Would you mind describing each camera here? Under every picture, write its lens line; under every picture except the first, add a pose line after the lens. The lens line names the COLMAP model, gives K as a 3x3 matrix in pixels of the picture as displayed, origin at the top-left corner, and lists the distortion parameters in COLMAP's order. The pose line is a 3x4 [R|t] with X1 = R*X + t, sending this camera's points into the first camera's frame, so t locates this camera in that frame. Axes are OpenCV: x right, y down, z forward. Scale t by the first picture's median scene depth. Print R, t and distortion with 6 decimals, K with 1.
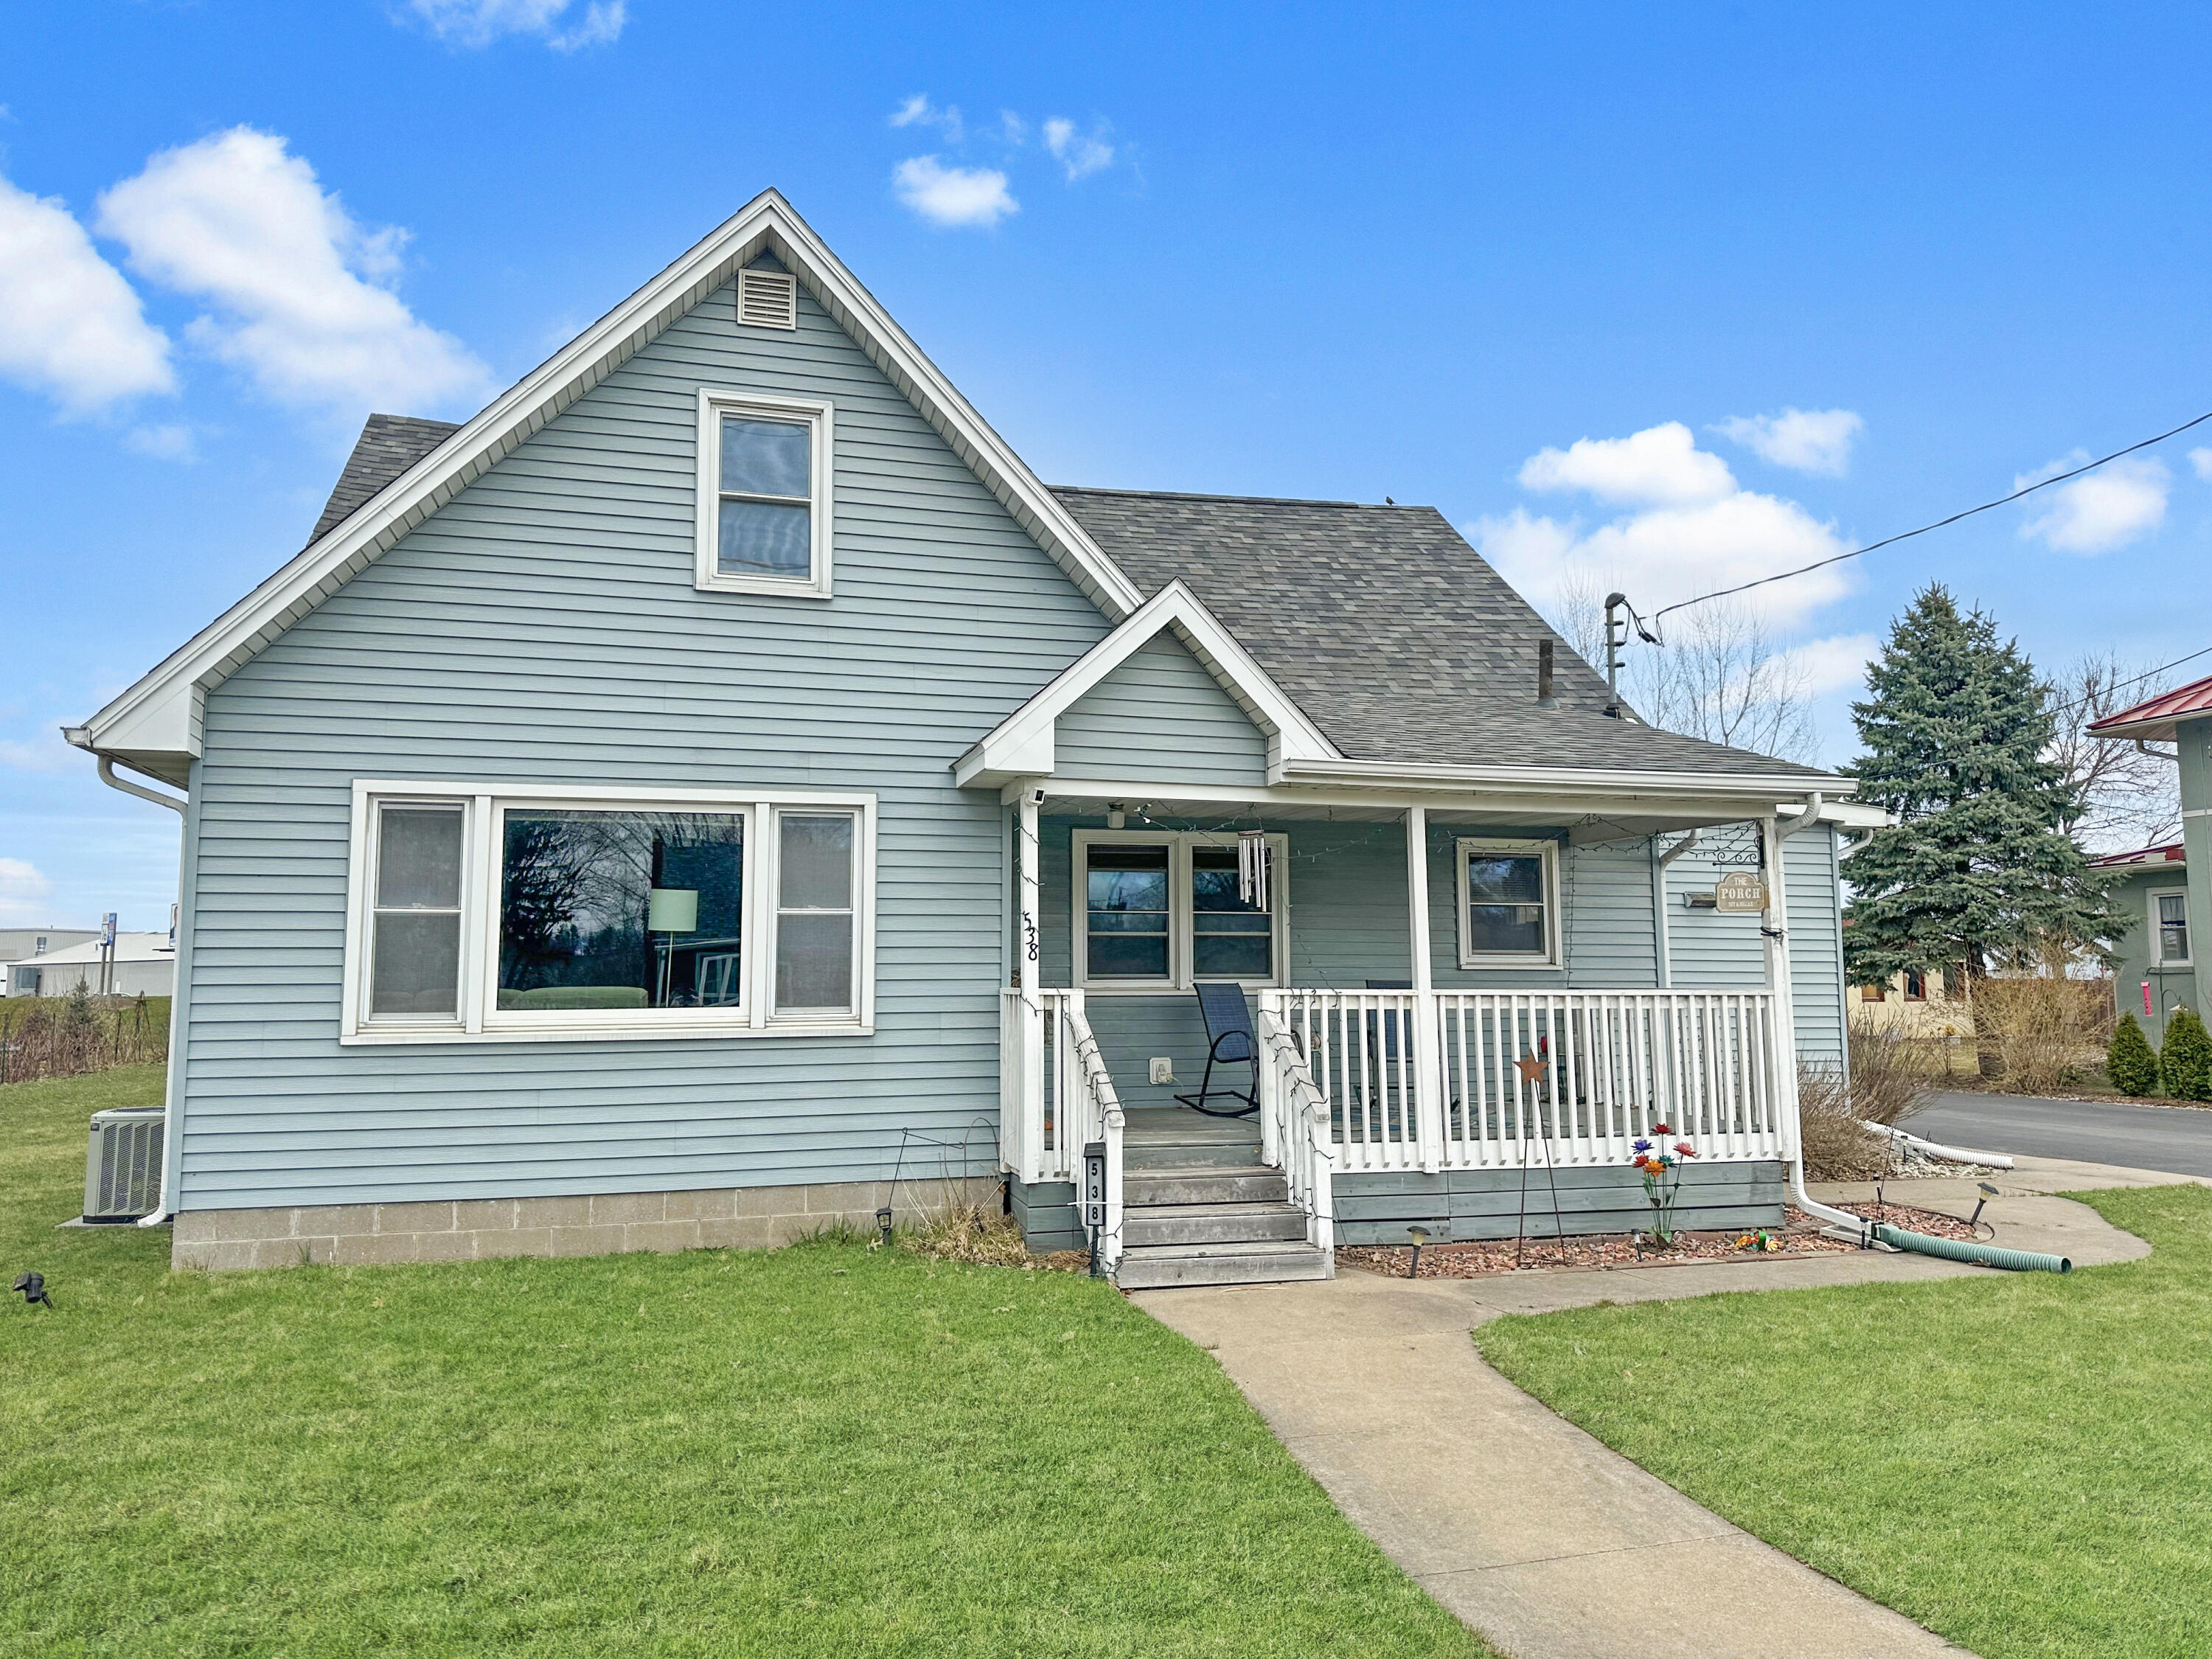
lens RADIAL K [[1567.2, 0, 1106.0], [0, 1567.2, 829.5], [0, 0, 1]] dist [0.043283, -0.001630]
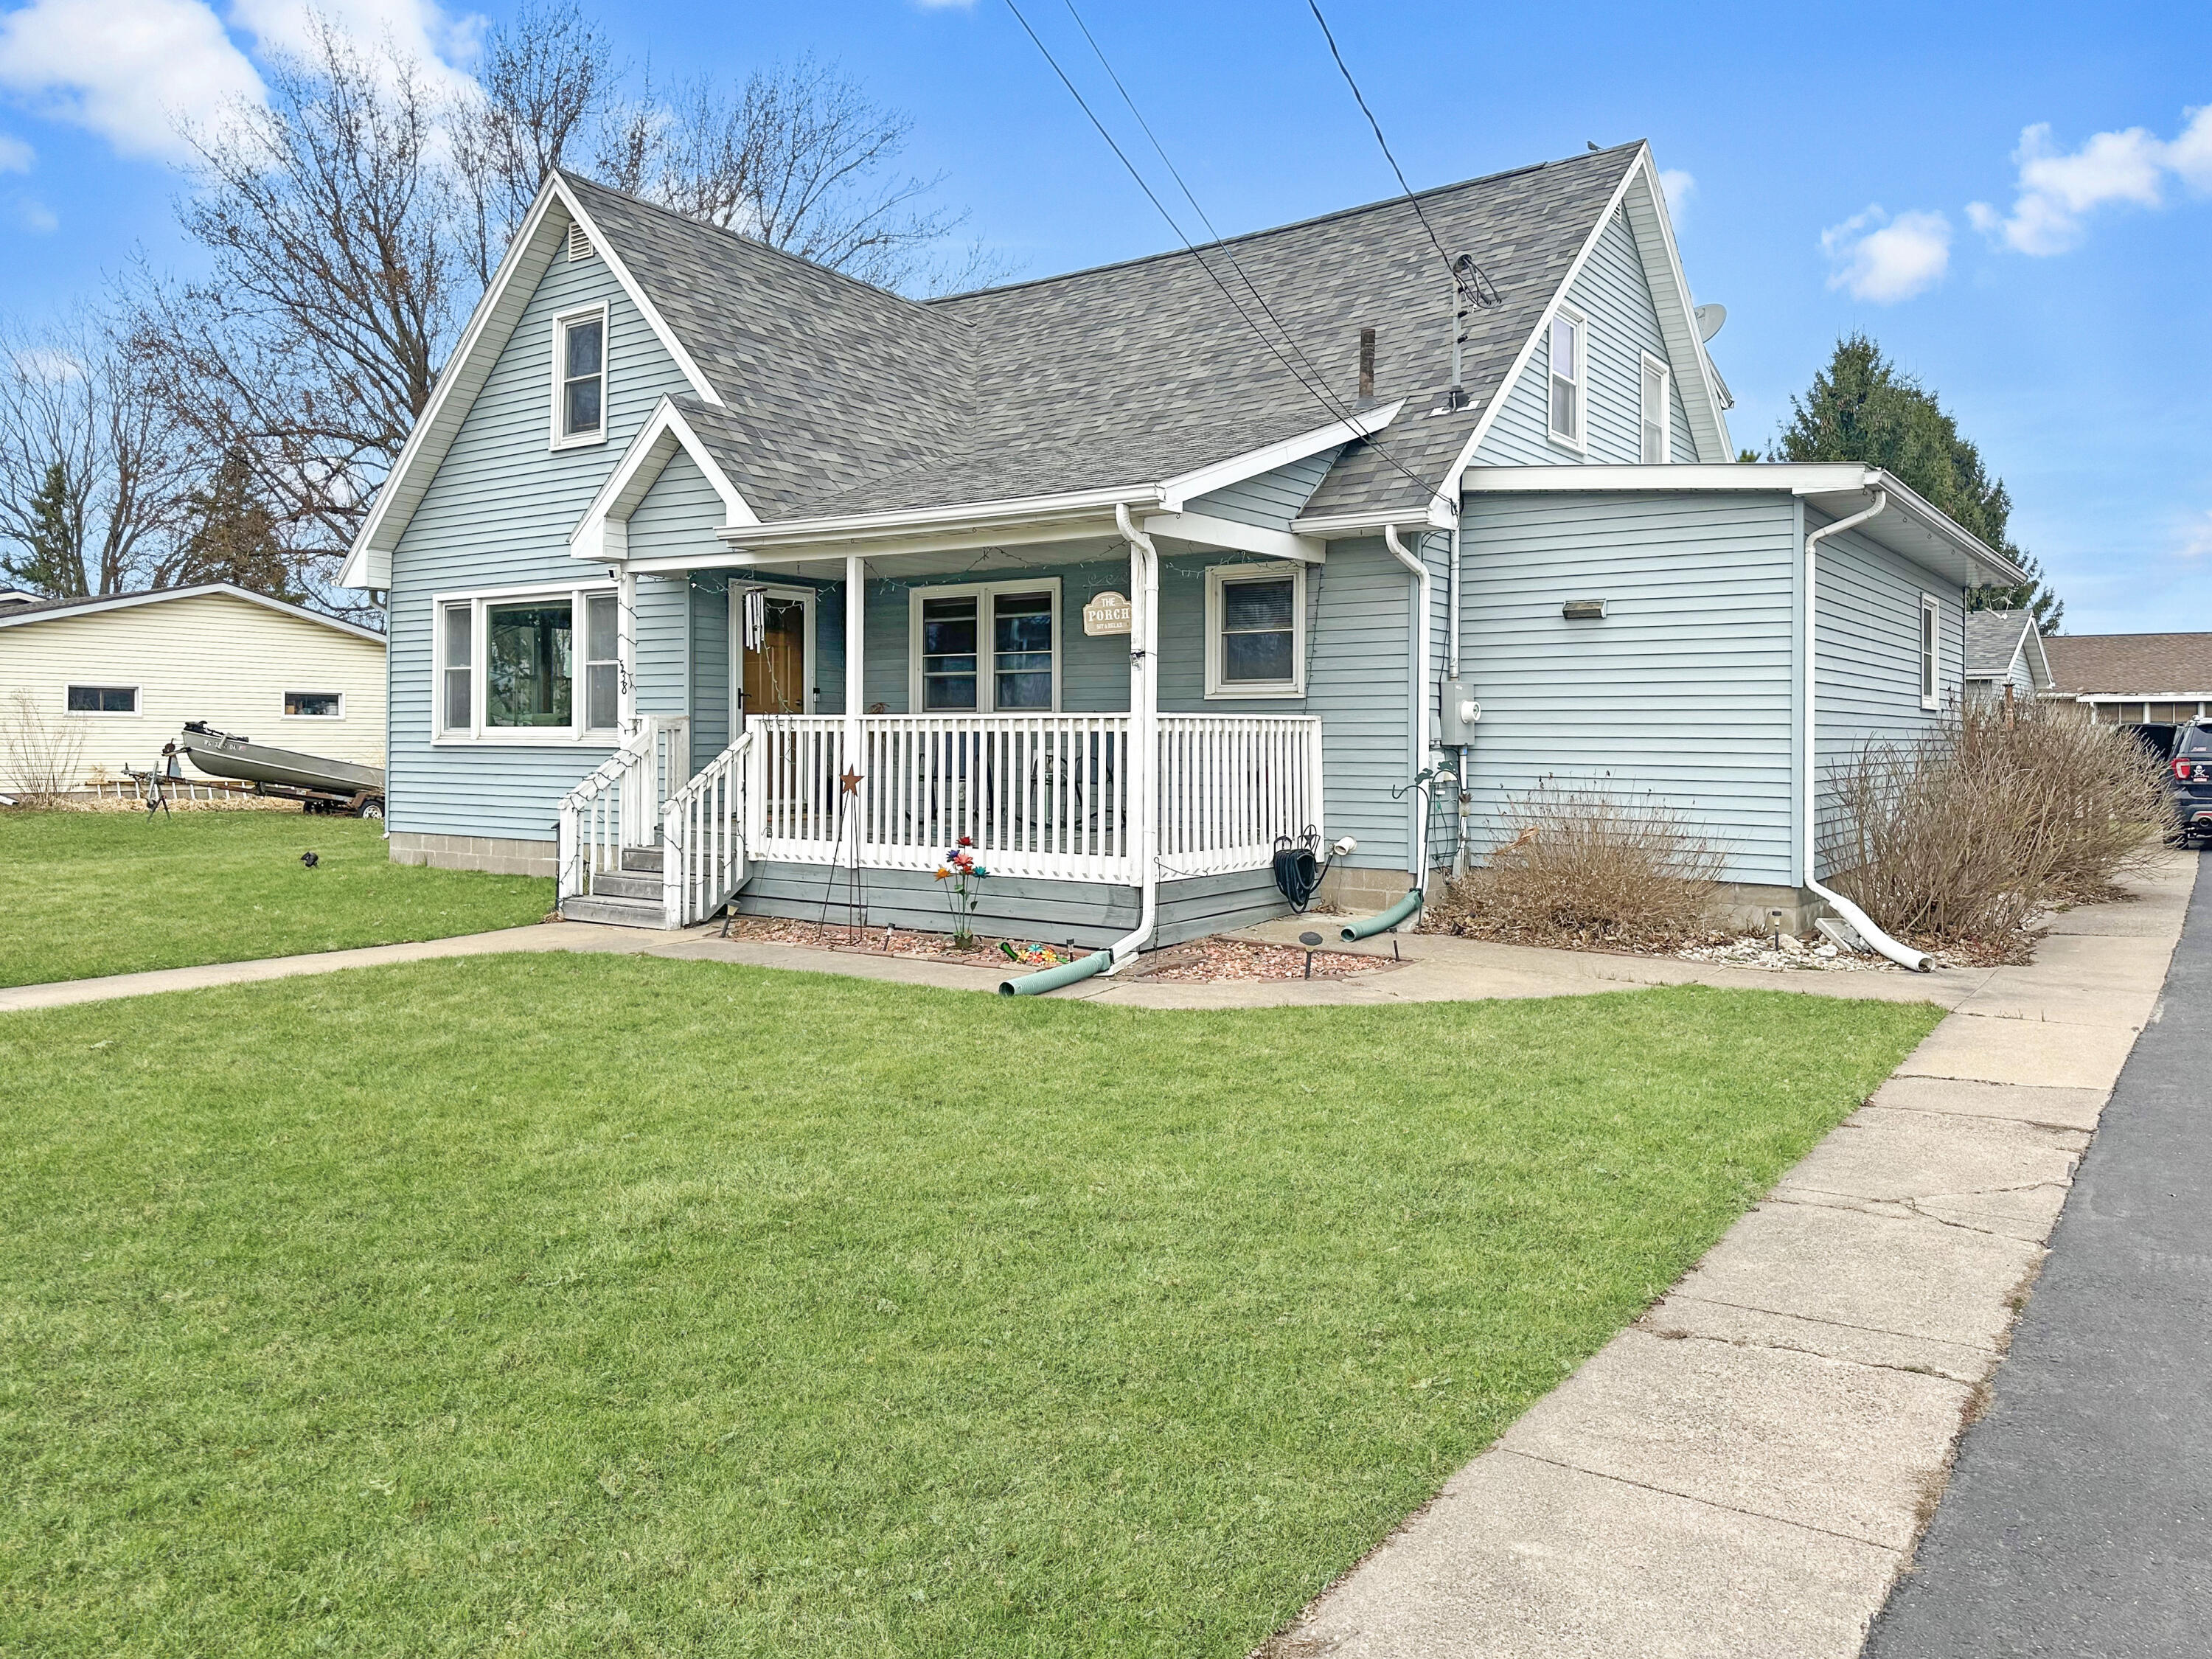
lens RADIAL K [[1547.5, 0, 1108.1], [0, 1547.5, 735.3], [0, 0, 1]] dist [0.151419, -0.000144]
pose [[0.620206, 0.003644, -0.784431, 1.231246], [0.067987, 0.995977, 0.058380, 0.064497], [0.781487, -0.089539, 0.617463, 0.438922]]
